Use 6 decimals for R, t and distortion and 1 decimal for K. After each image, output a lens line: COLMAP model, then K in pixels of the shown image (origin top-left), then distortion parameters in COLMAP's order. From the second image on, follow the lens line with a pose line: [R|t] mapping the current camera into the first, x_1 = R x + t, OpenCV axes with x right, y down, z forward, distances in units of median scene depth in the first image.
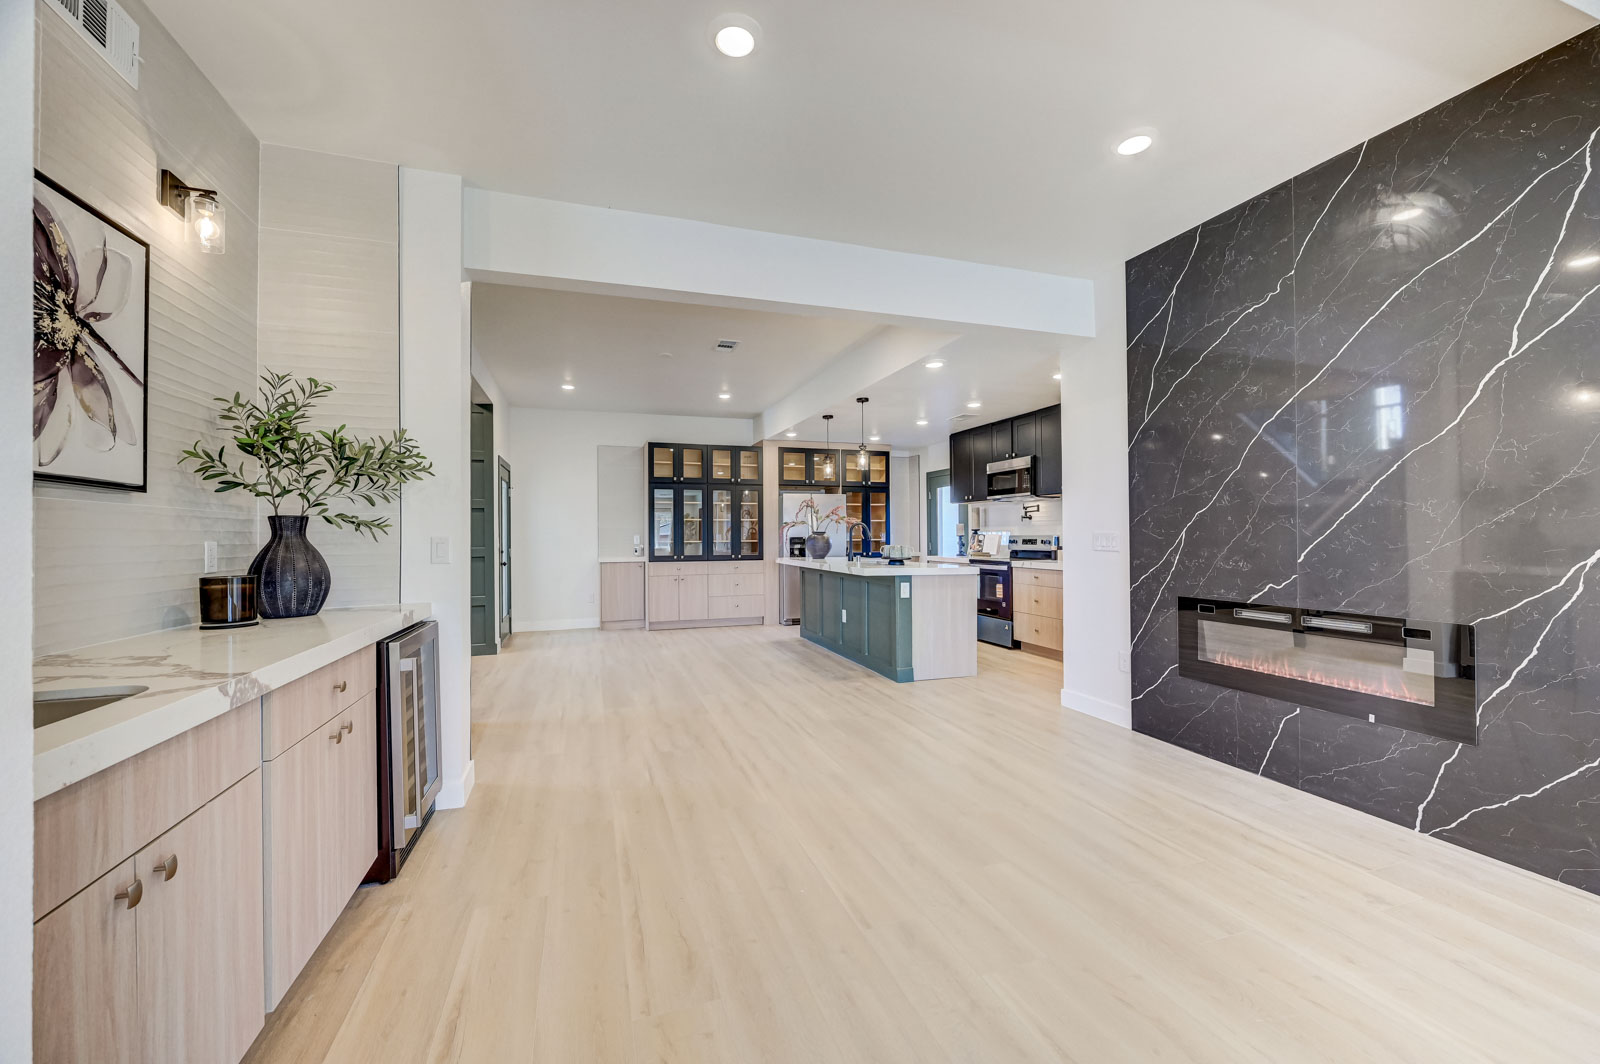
lens RADIAL K [[626.0, 0, 805.1], [0, 626.0, 527.2], [0, 0, 1]] dist [-0.000151, 0.000222]
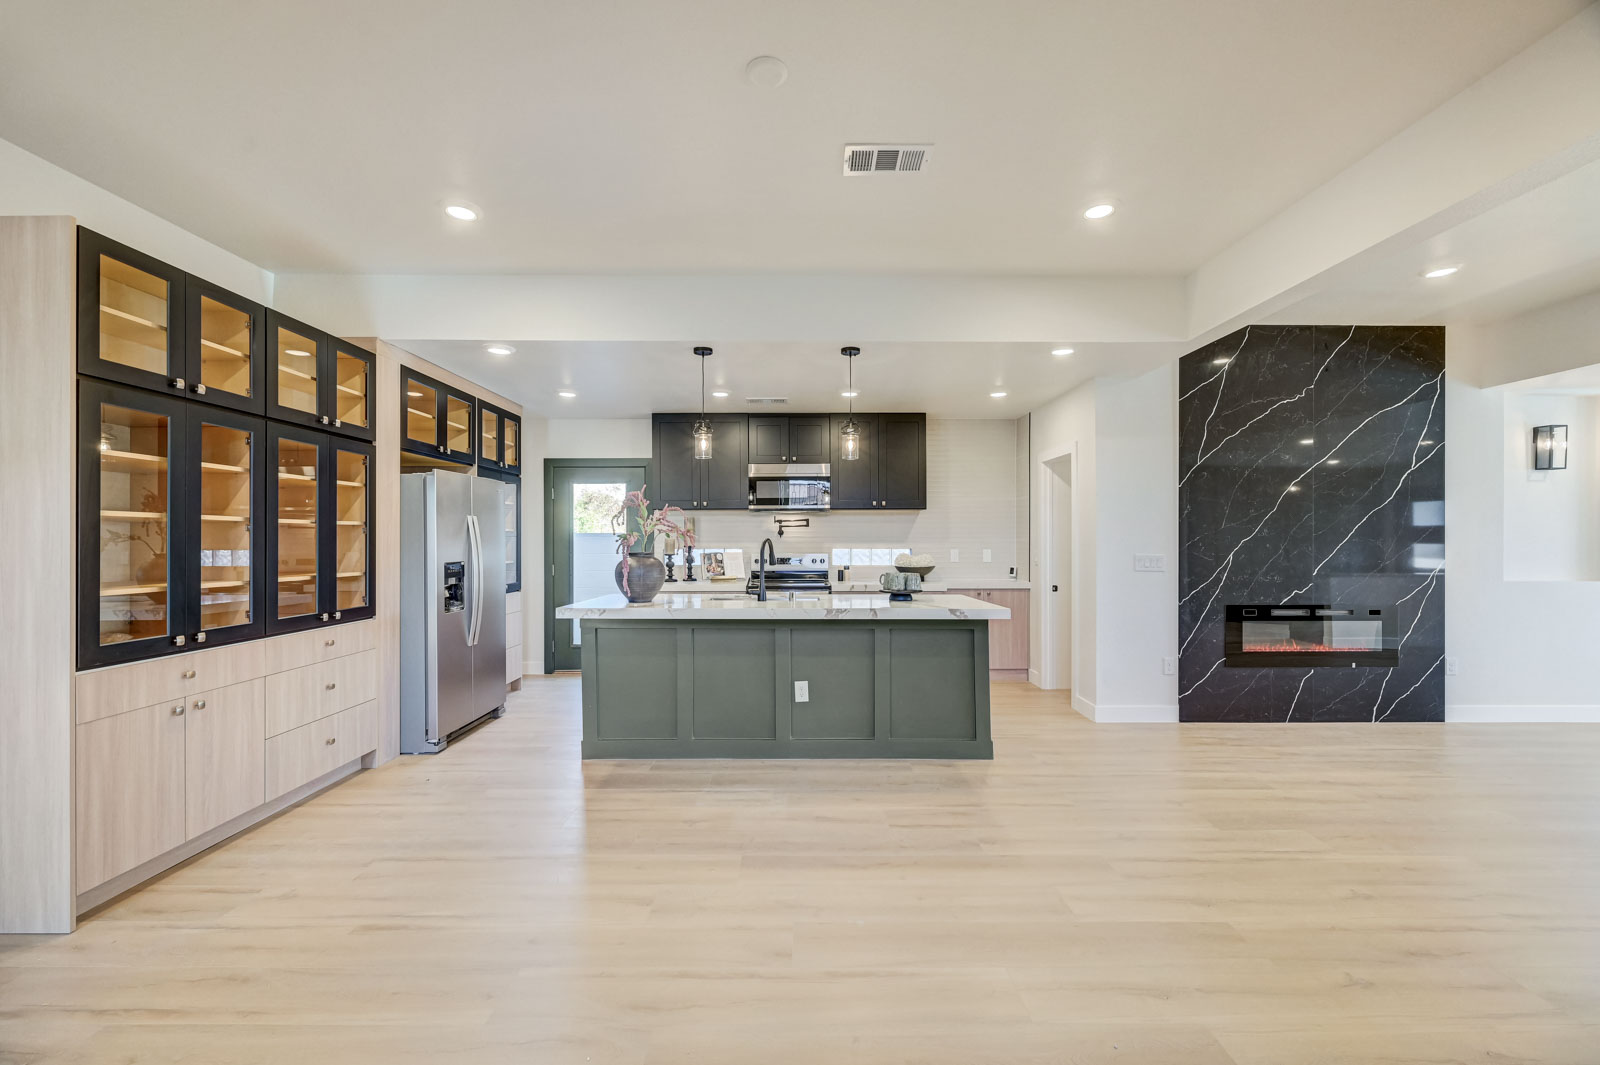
lens RADIAL K [[626.0, 0, 795.5], [0, 626.0, 537.4], [0, 0, 1]] dist [-0.000151, 0.000222]
pose [[0.332104, 0.008516, 0.943204, -0.447655], [-0.013109, 0.999904, -0.004412, -0.005479], [-0.943152, -0.010899, 0.332184, 0.693483]]
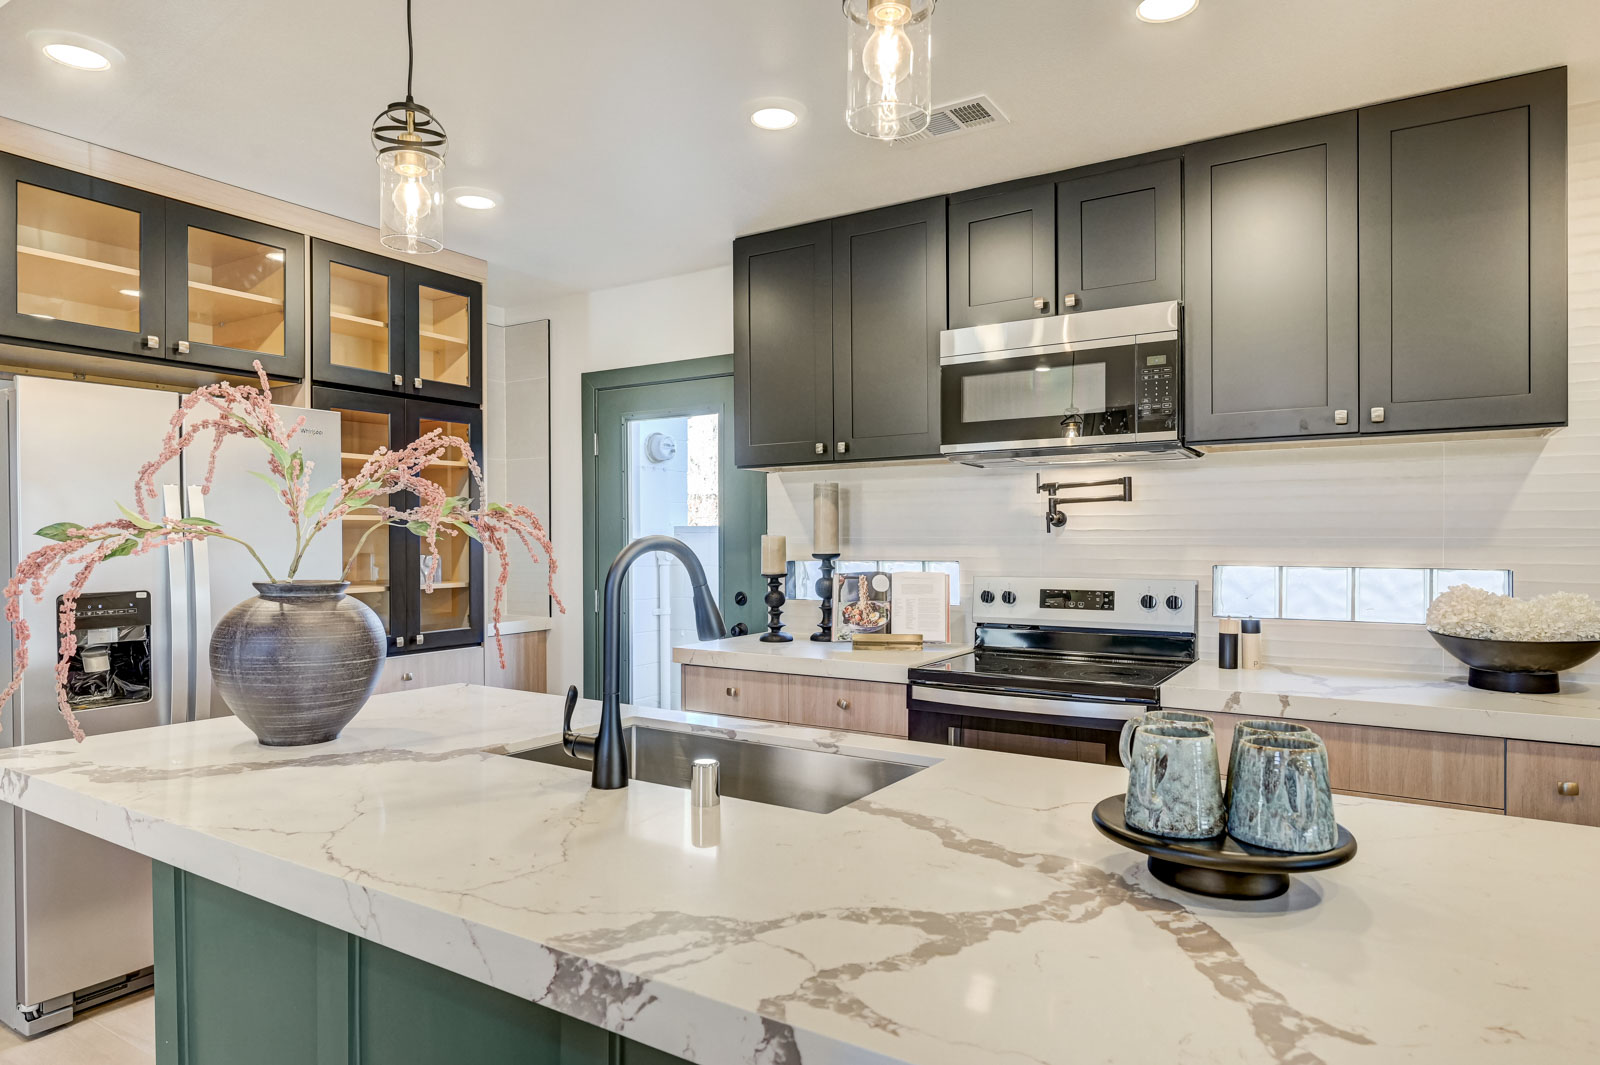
lens RADIAL K [[952.9, 0, 798.1], [0, 952.9, 539.9], [0, 0, 1]] dist [-0.002000, 0.002120]
pose [[0.781042, 0.001497, 0.624477, -0.035978], [-0.009799, 0.999903, 0.009859, -0.008686], [-0.624402, -0.013820, 0.780981, 0.711159]]
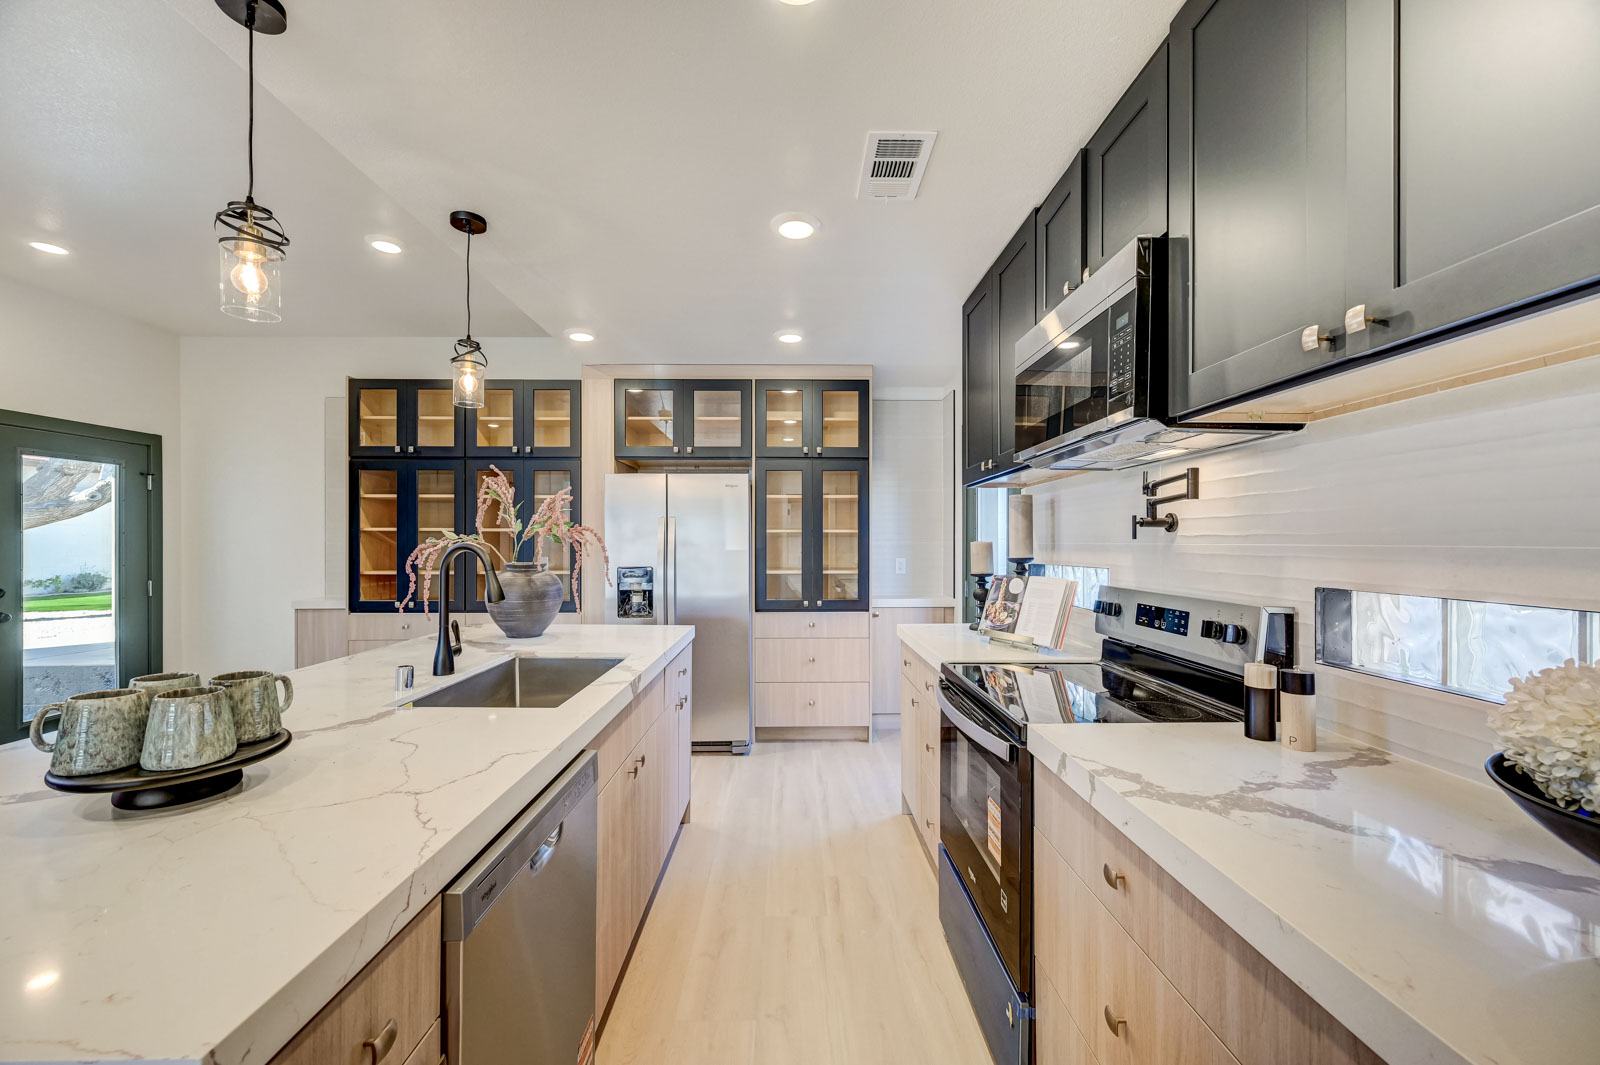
lens RADIAL K [[626.0, 0, 799.5], [0, 626.0, 540.2], [0, 0, 1]] dist [-0.000151, 0.000222]
pose [[0.950410, 0.003998, -0.310974, 0.292275], [-0.000637, 0.999940, 0.010910, -0.011128], [0.310999, -0.010171, 0.950356, 0.698930]]
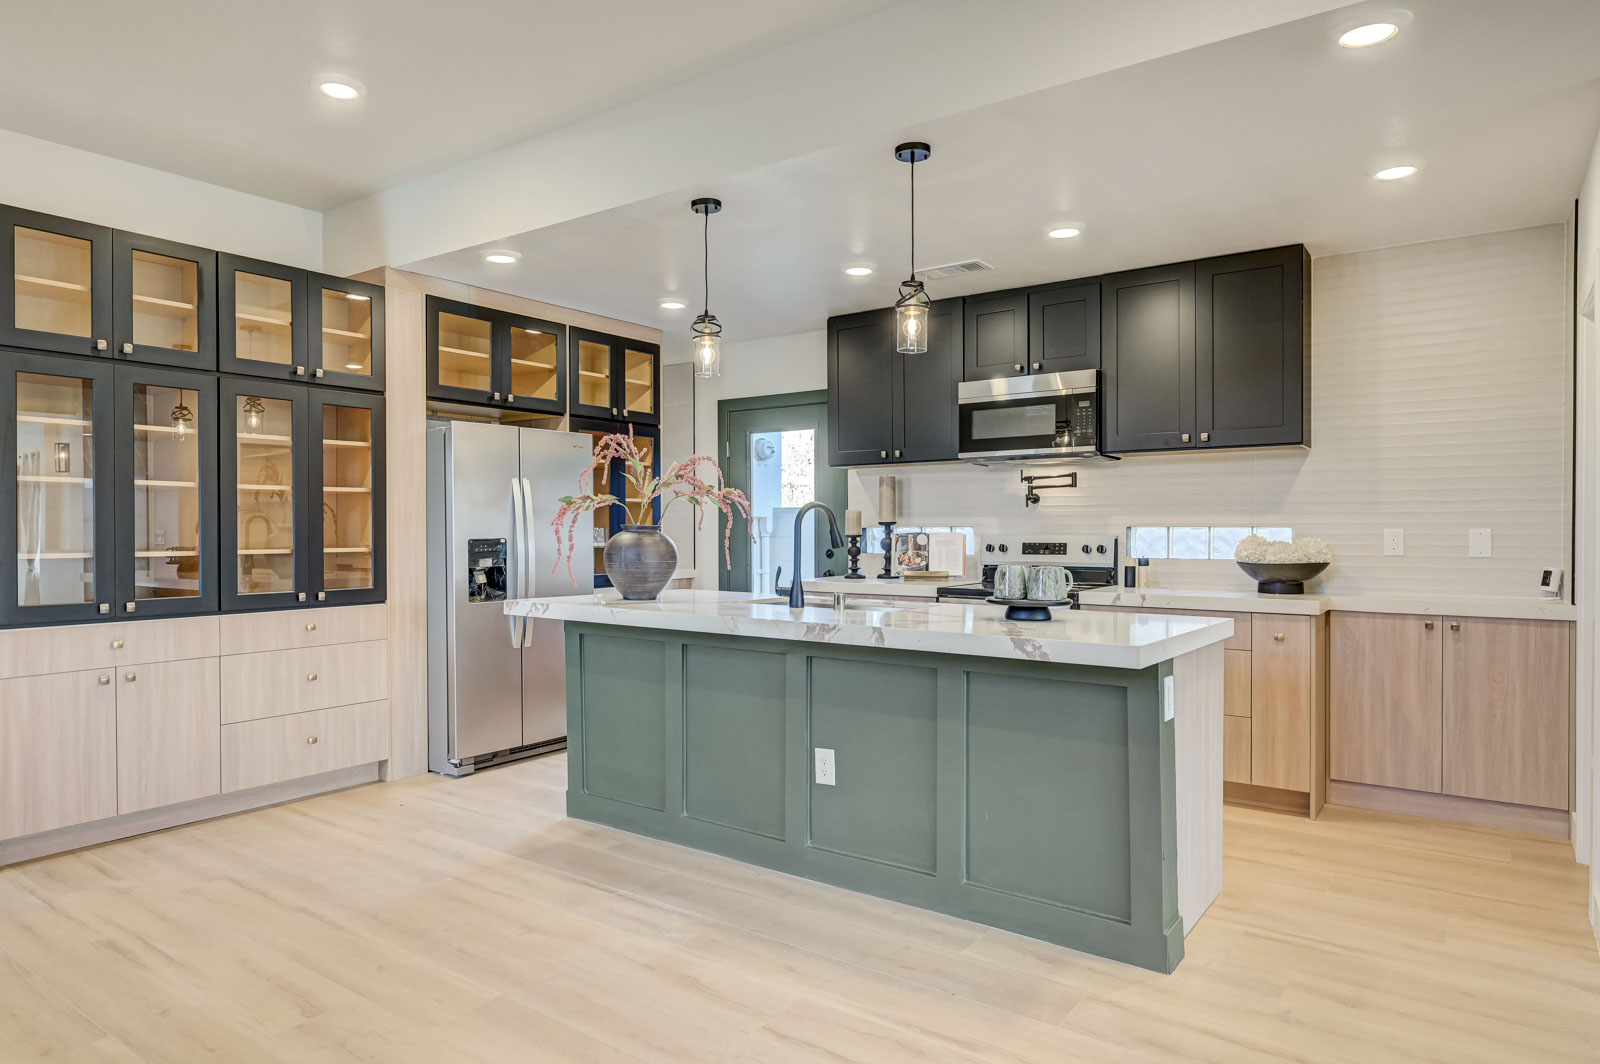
lens RADIAL K [[952.9, 0, 795.7], [0, 952.9, 534.8], [0, 0, 1]] dist [-0.002000, 0.002120]
pose [[0.819355, -0.001096, 0.573285, -0.222821], [-0.010007, 0.999818, 0.016213, 0.002418], [-0.573199, -0.019021, 0.819196, 0.494095]]
